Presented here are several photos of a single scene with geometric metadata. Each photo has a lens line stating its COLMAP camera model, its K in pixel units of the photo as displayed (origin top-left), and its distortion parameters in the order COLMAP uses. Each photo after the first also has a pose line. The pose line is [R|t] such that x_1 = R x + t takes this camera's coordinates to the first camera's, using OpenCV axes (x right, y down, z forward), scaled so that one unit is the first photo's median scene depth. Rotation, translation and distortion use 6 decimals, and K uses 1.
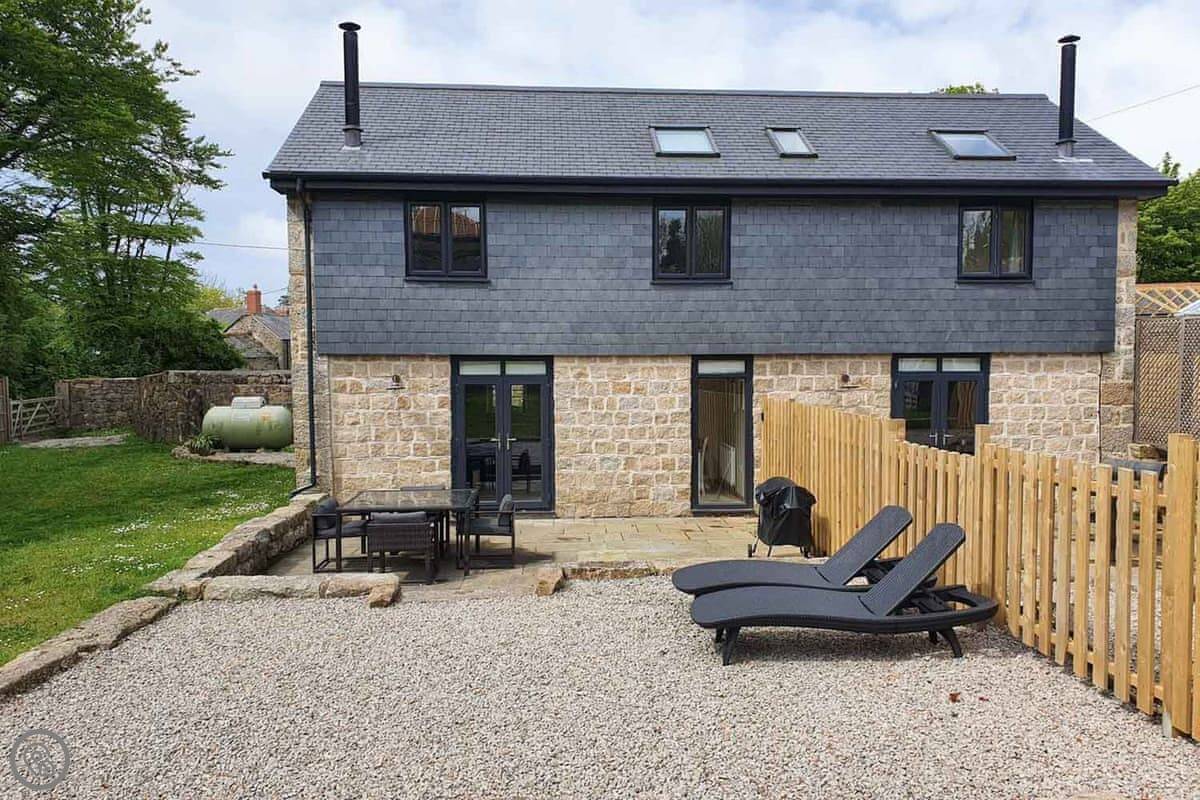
lens RADIAL K [[929.3, 0, 624.2], [0, 929.3, 424.3], [0, 0, 1]] dist [0.094021, -0.151108]
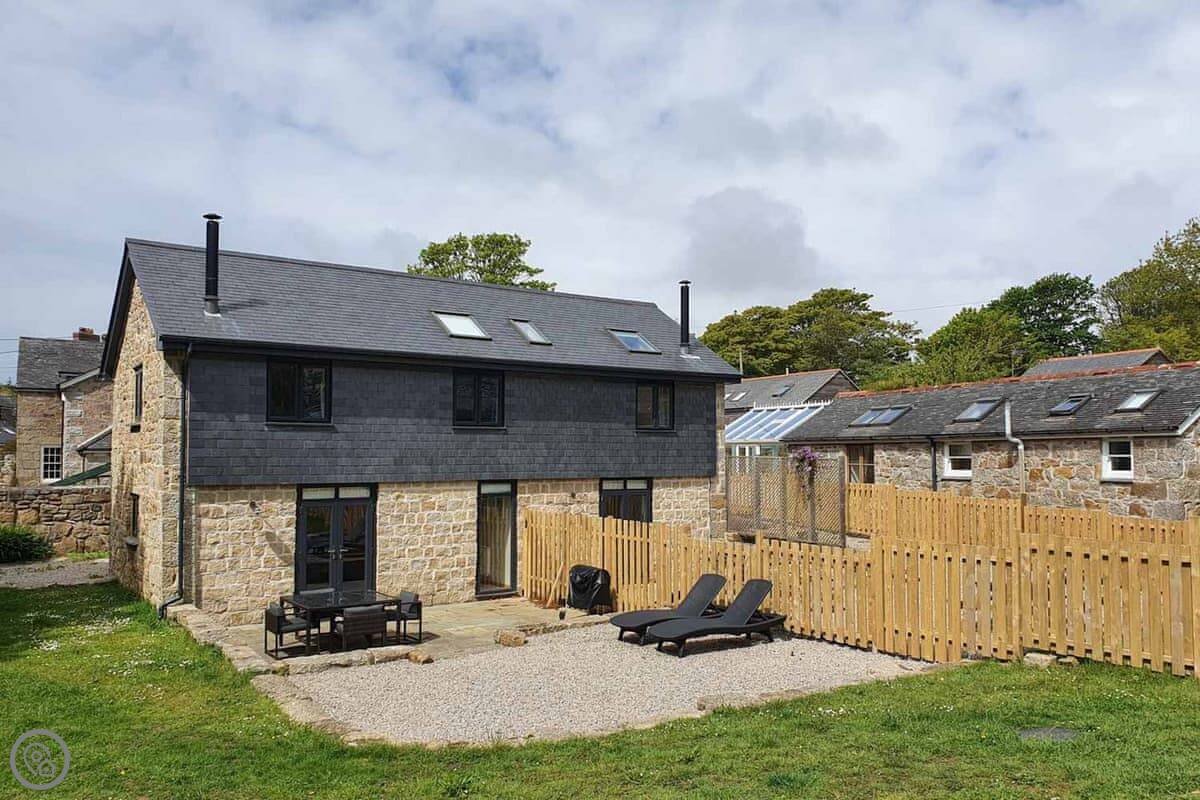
lens RADIAL K [[914.0, 0, 648.6], [0, 914.0, 402.1], [0, 0, 1]] dist [0.187853, -0.431258]
pose [[0.850210, 0.036513, 0.525176, -0.431910], [0.028599, 0.992915, -0.115332, -0.025182], [-0.525666, 0.113077, 0.843142, -0.294953]]
